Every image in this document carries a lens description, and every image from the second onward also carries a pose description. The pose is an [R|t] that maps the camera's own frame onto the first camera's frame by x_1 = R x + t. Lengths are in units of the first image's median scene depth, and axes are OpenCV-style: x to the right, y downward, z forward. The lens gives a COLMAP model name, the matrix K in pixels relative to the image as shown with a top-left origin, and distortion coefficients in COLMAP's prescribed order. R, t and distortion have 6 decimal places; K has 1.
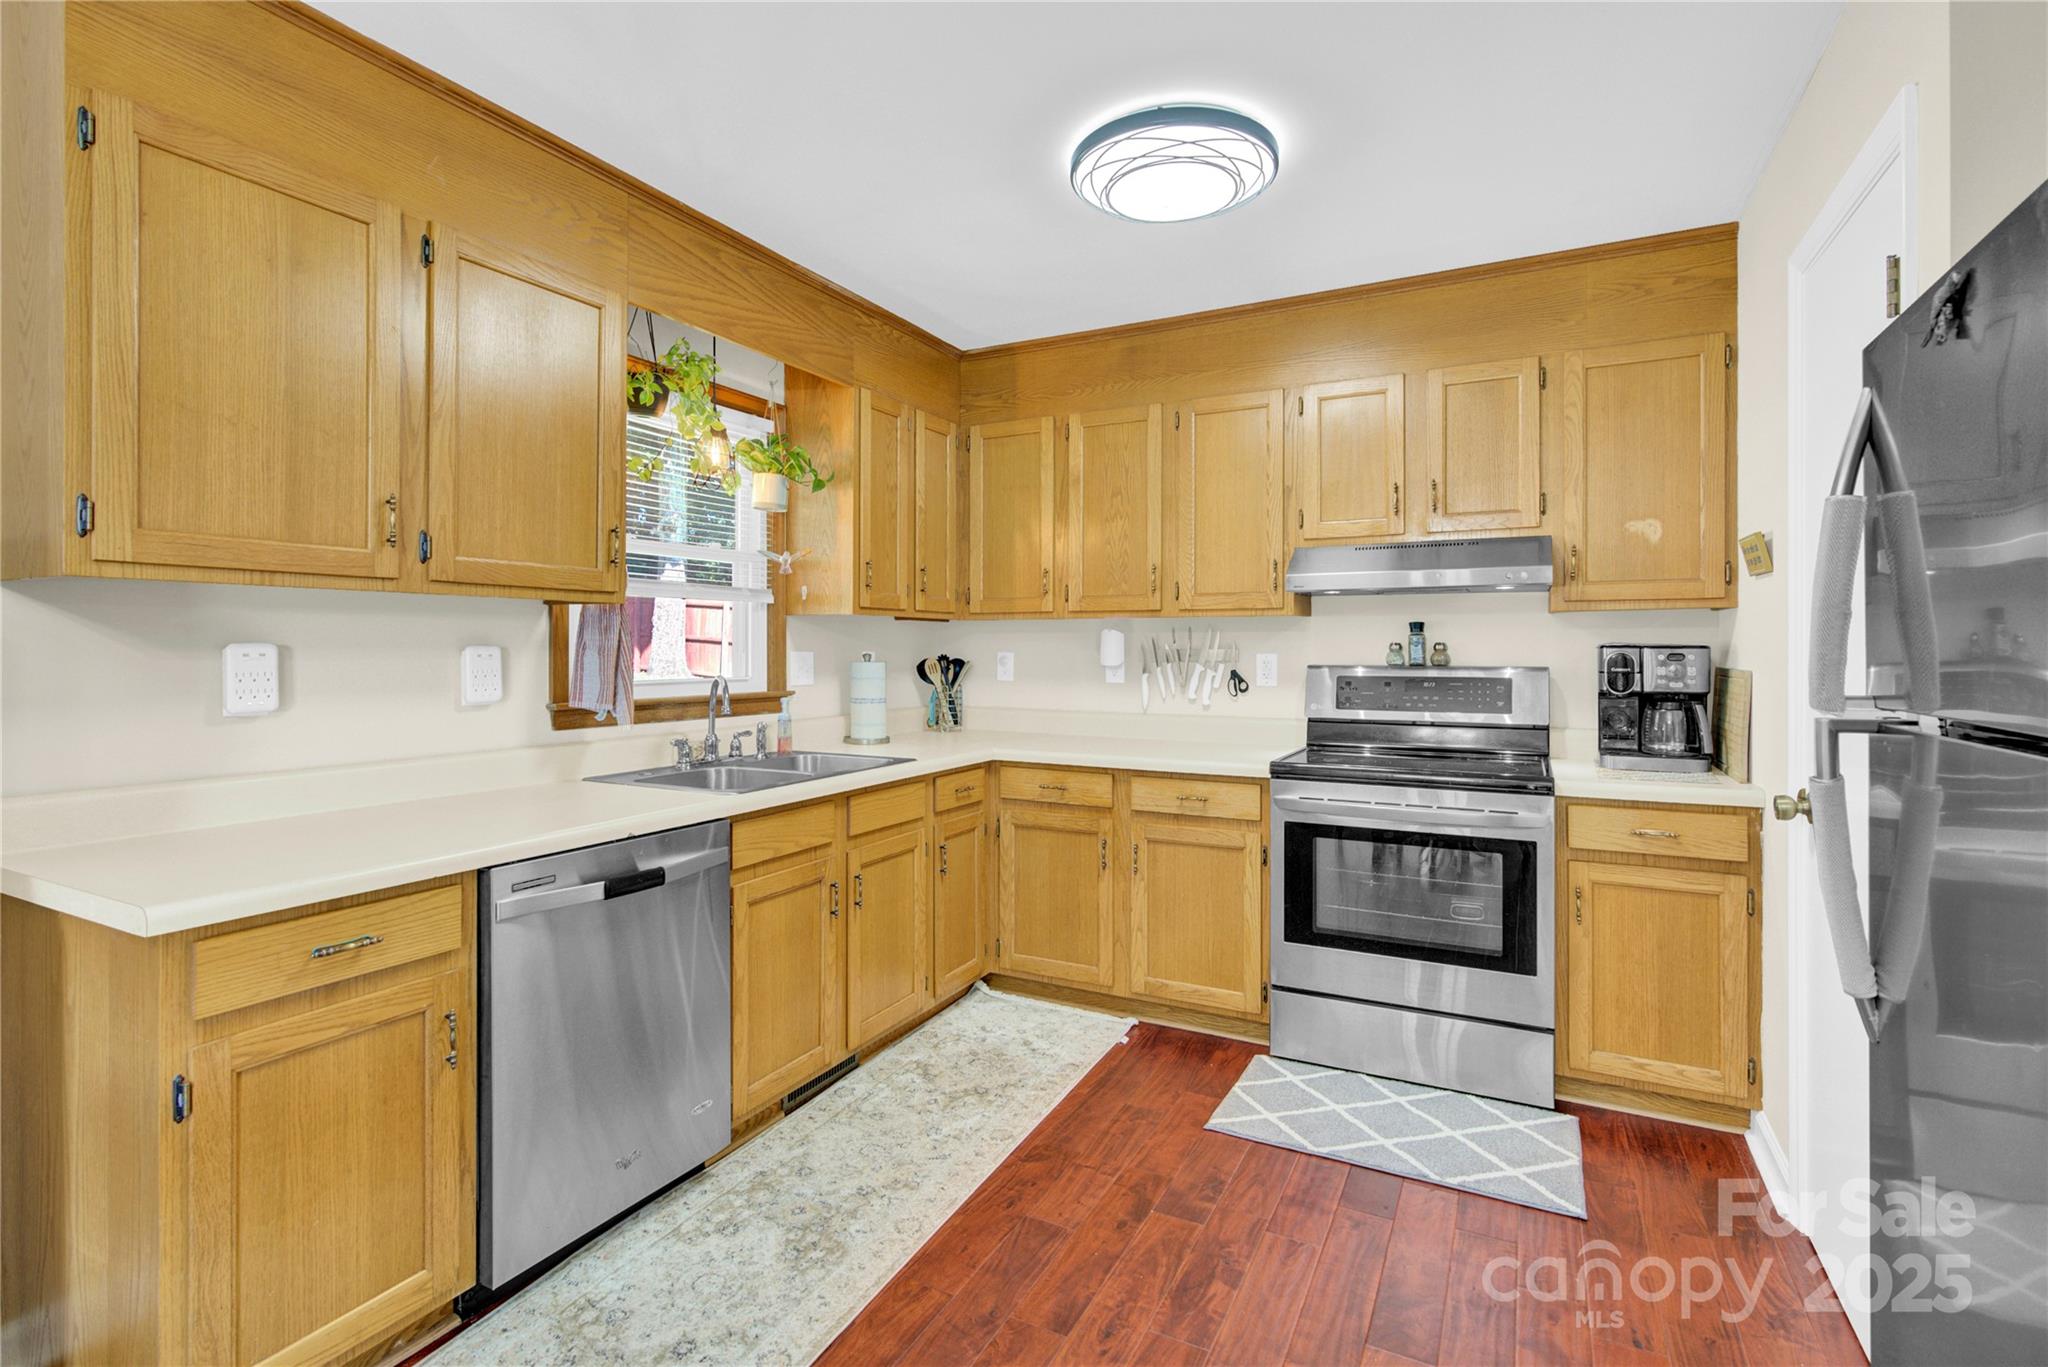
lens RADIAL K [[972.9, 0, 1023.6], [0, 972.9, 649.7], [0, 0, 1]] dist [-0.002794, 0.001315]
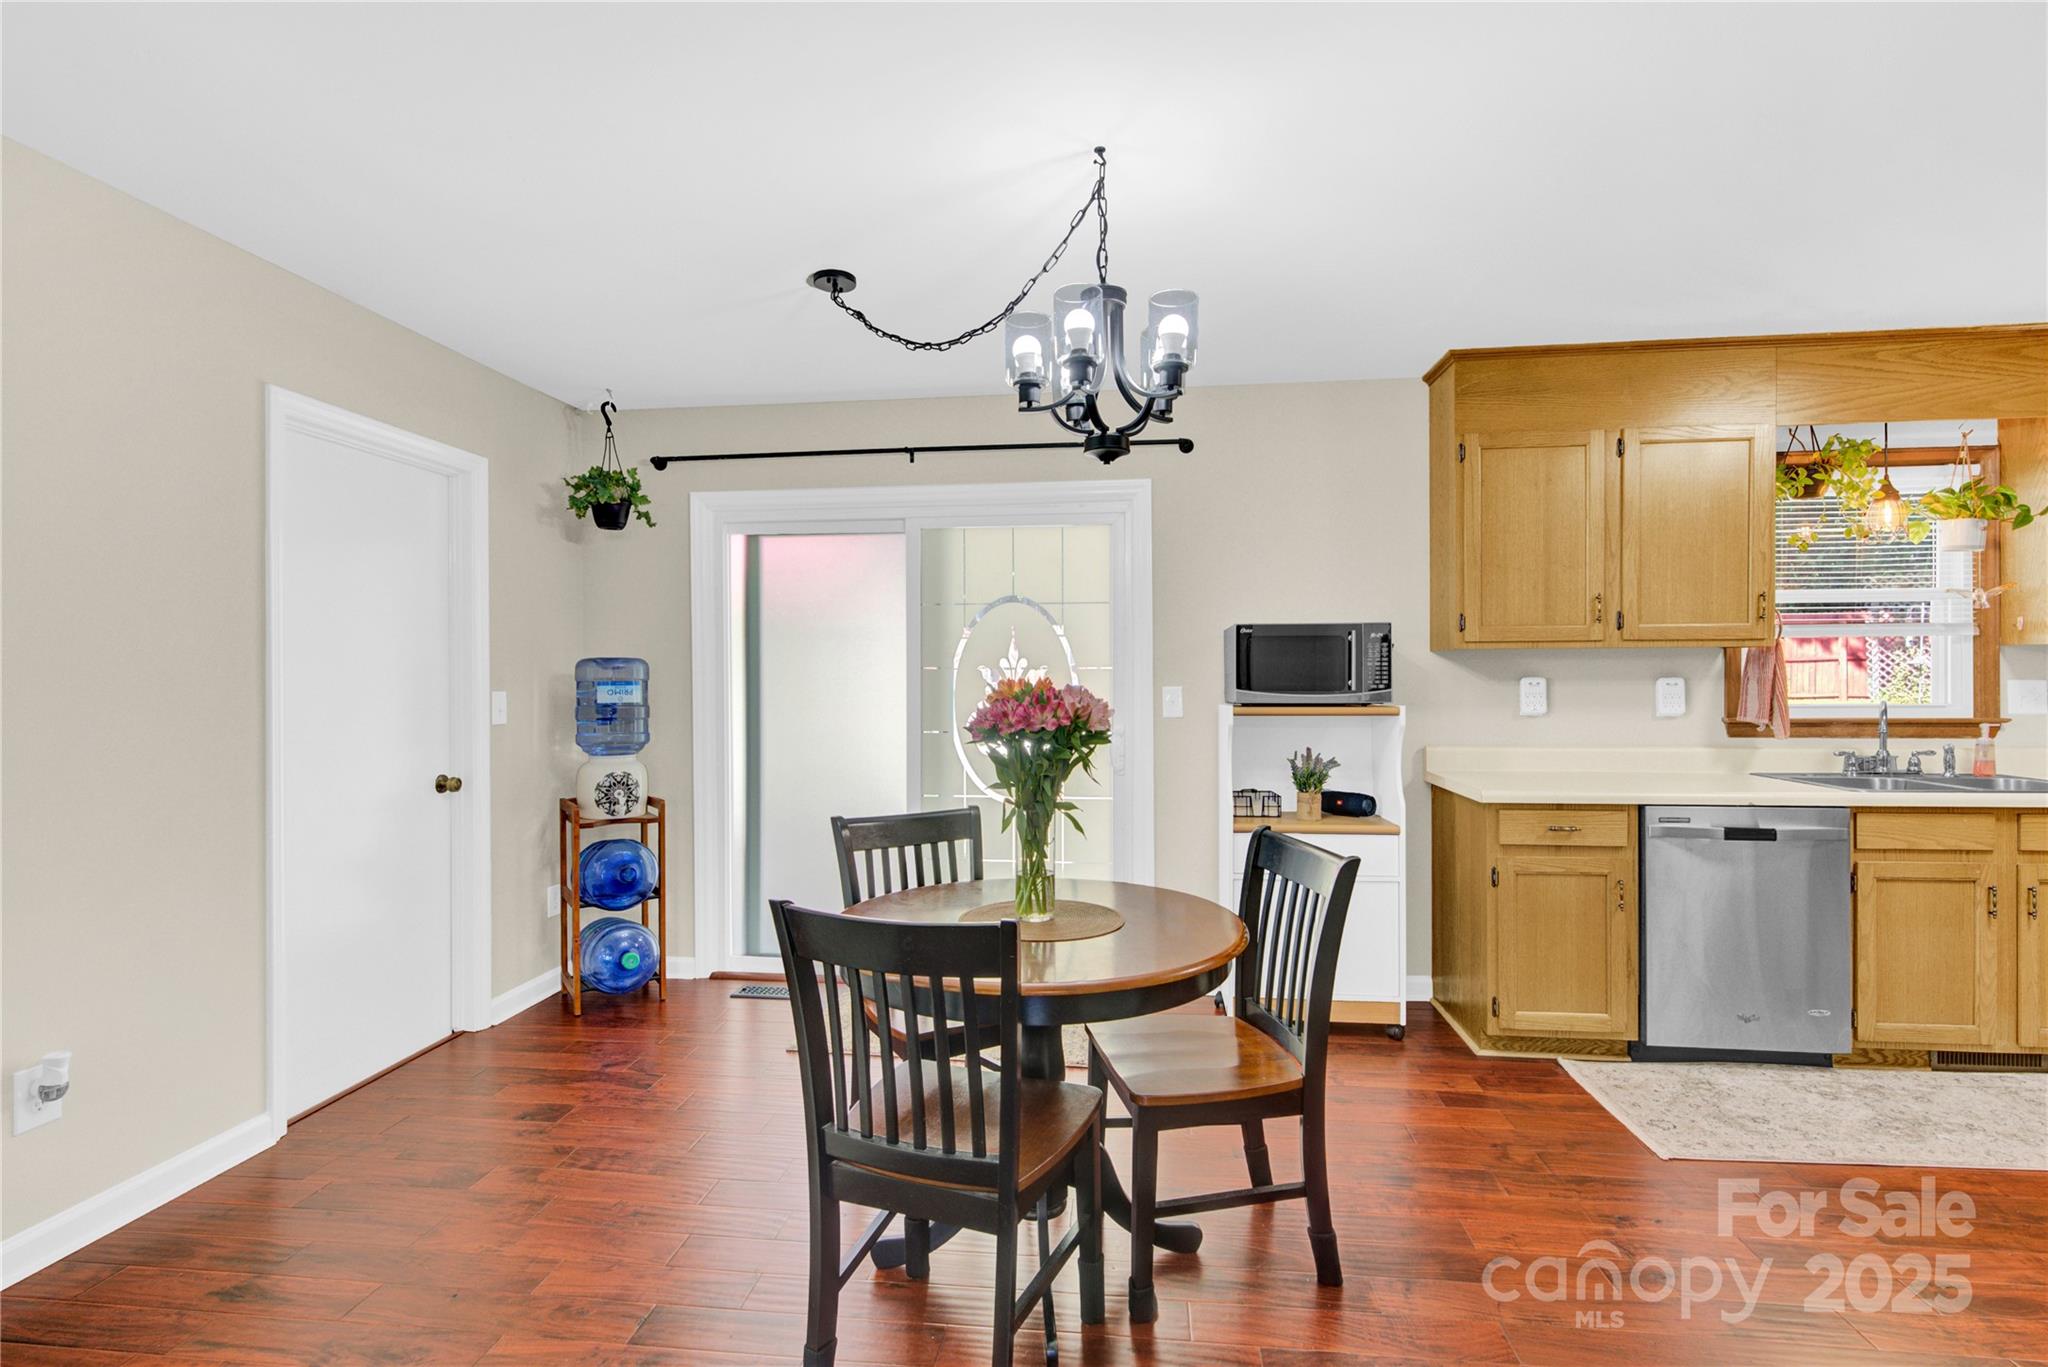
lens RADIAL K [[997.8, 0, 987.3], [0, 997.8, 682.2], [0, 0, 1]] dist [-0.007418, 0.004131]
pose [[0.344741, 0.002218, -0.938695, 0.521666], [0.004404, 0.999982, 0.003981, -0.007364], [0.938688, -0.005506, 0.344725, -0.525583]]
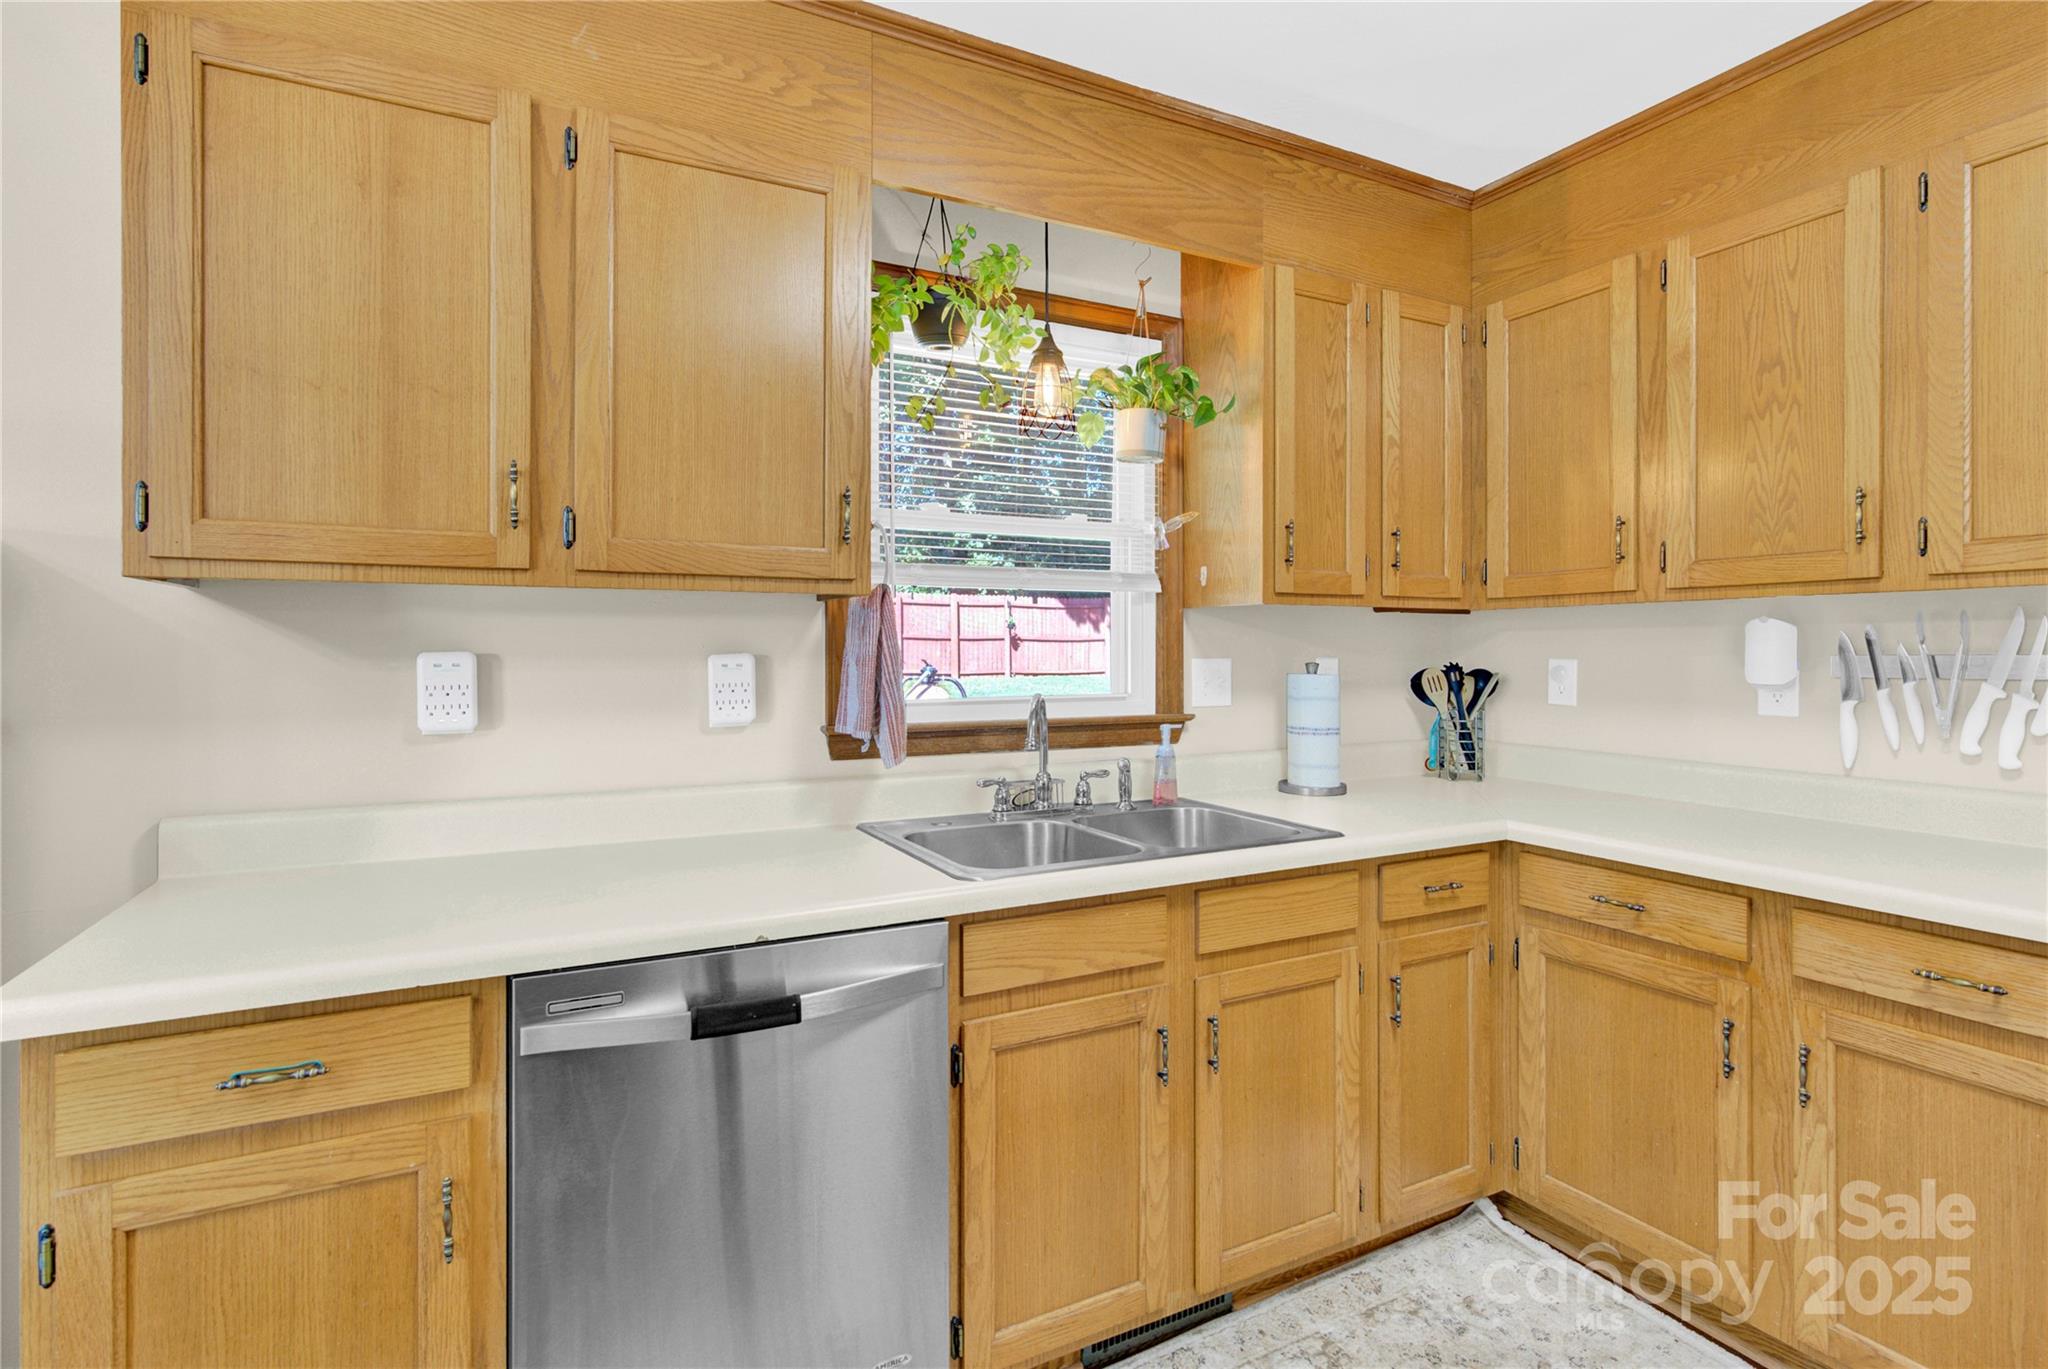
lens RADIAL K [[997.8, 0, 1014.2], [0, 997.8, 649.1], [0, 0, 1]] dist [-0.007418, 0.004131]
pose [[0.814604, -0.003341, -0.580008, 0.109748], [0.001338, 0.999992, -0.003881, -0.003911], [0.580016, 0.002386, 0.814602, 0.450570]]
